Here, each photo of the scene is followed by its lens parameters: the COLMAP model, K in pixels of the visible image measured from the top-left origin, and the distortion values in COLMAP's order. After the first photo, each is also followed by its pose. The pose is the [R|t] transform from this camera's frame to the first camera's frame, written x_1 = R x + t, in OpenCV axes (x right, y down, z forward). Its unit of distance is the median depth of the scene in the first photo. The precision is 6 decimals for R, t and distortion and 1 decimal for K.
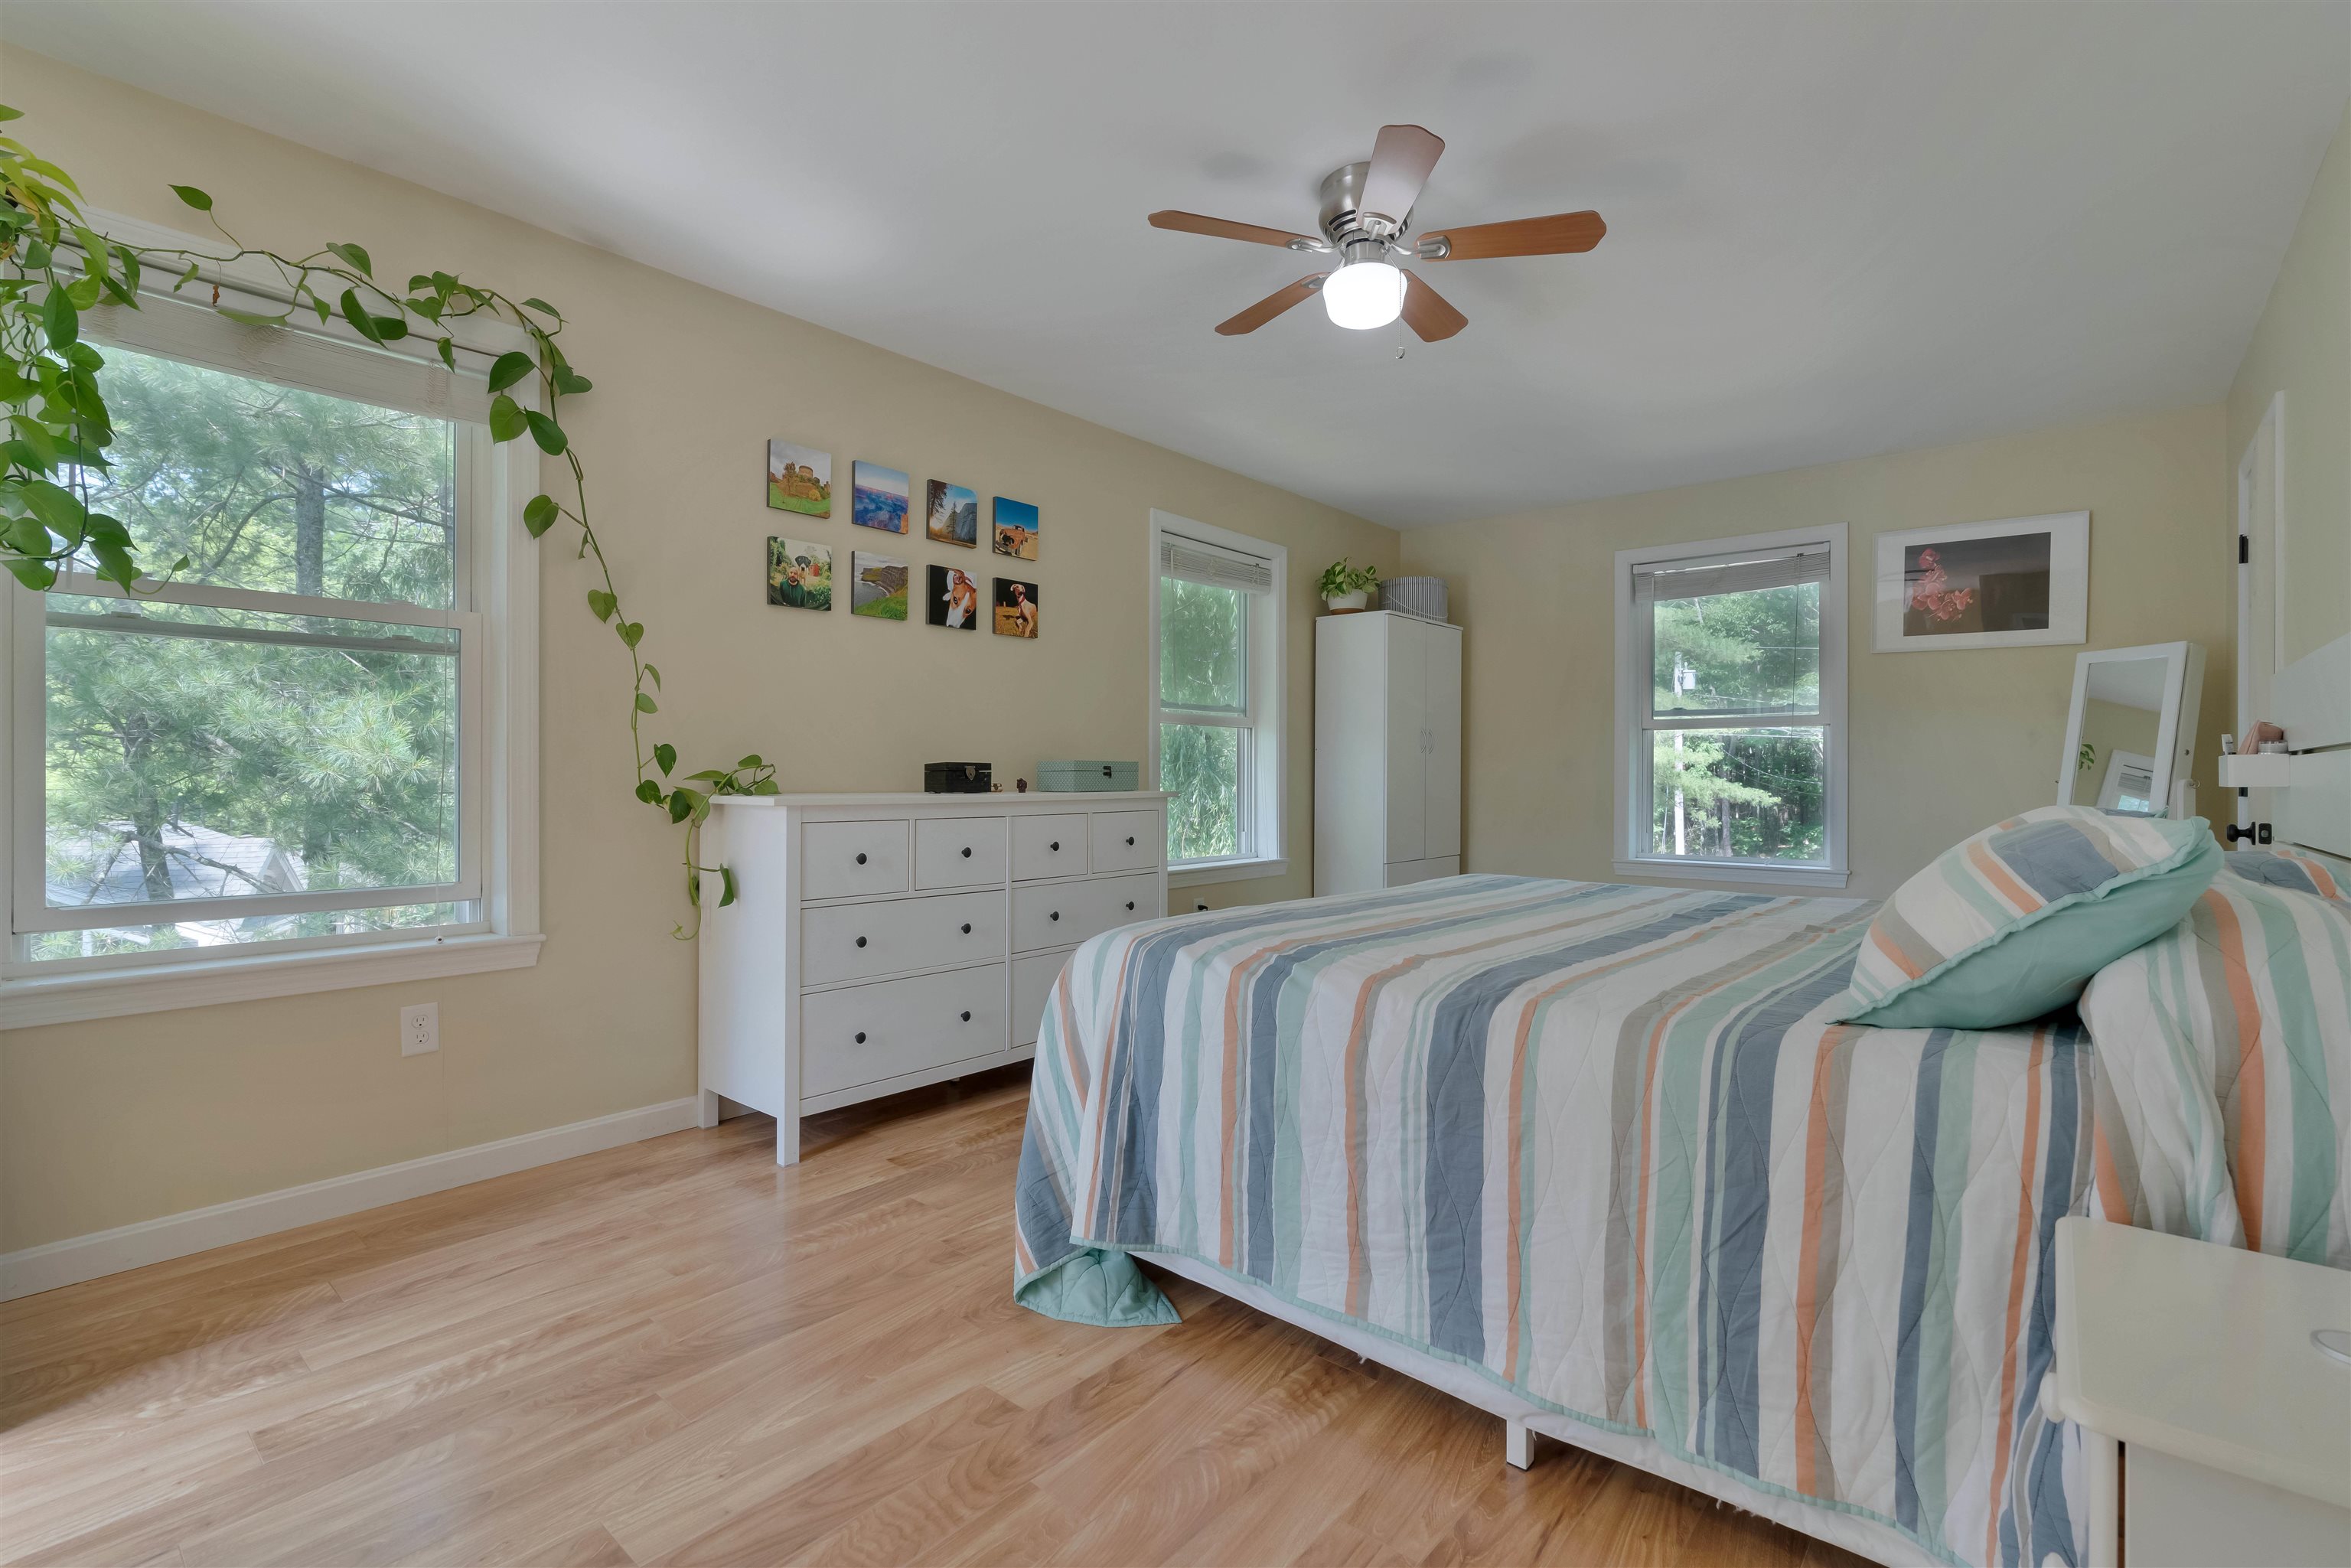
lens RADIAL K [[1055.9, 0, 1169.9], [0, 1055.9, 768.9], [0, 0, 1]] dist [0.000626, 0.000500]
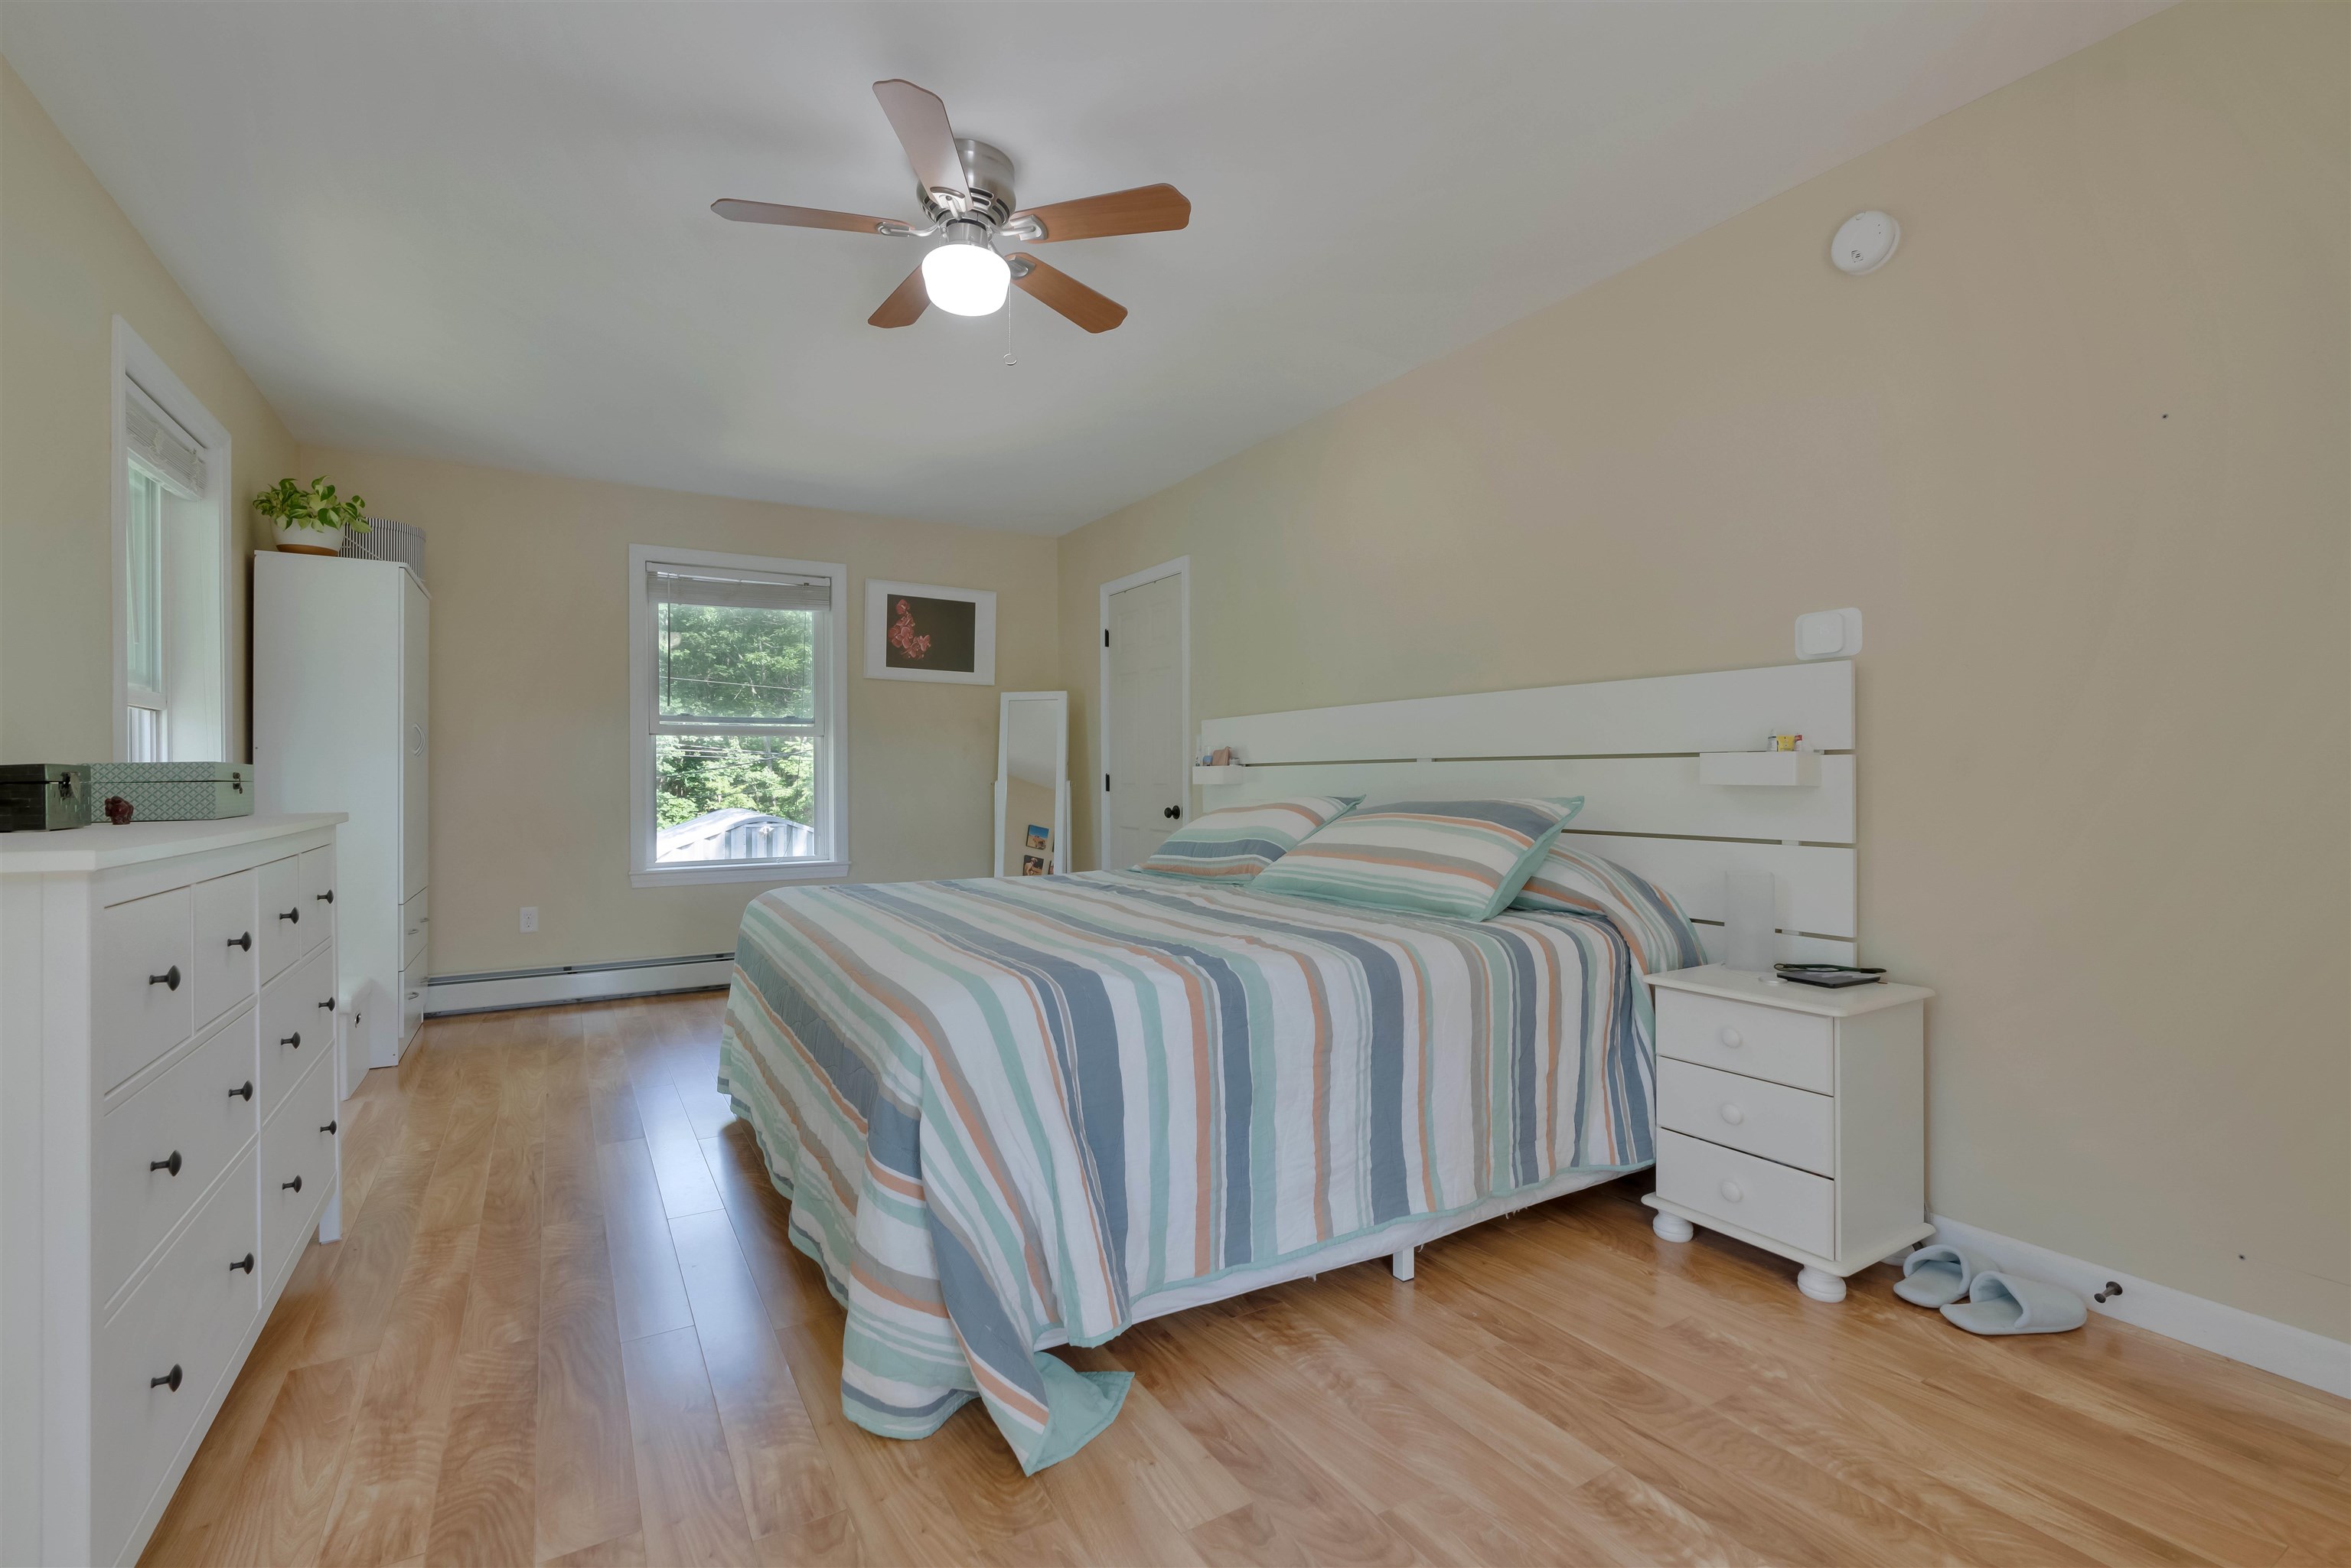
lens RADIAL K [[1055.9, 0, 1169.9], [0, 1055.9, 768.9], [0, 0, 1]] dist [0.000626, 0.000500]
pose [[0.329164, 0.001370, 0.944272, -0.899097], [0.003814, 0.999989, -0.002780, -0.003722], [-0.944265, 0.004517, 0.329155, 0.698113]]
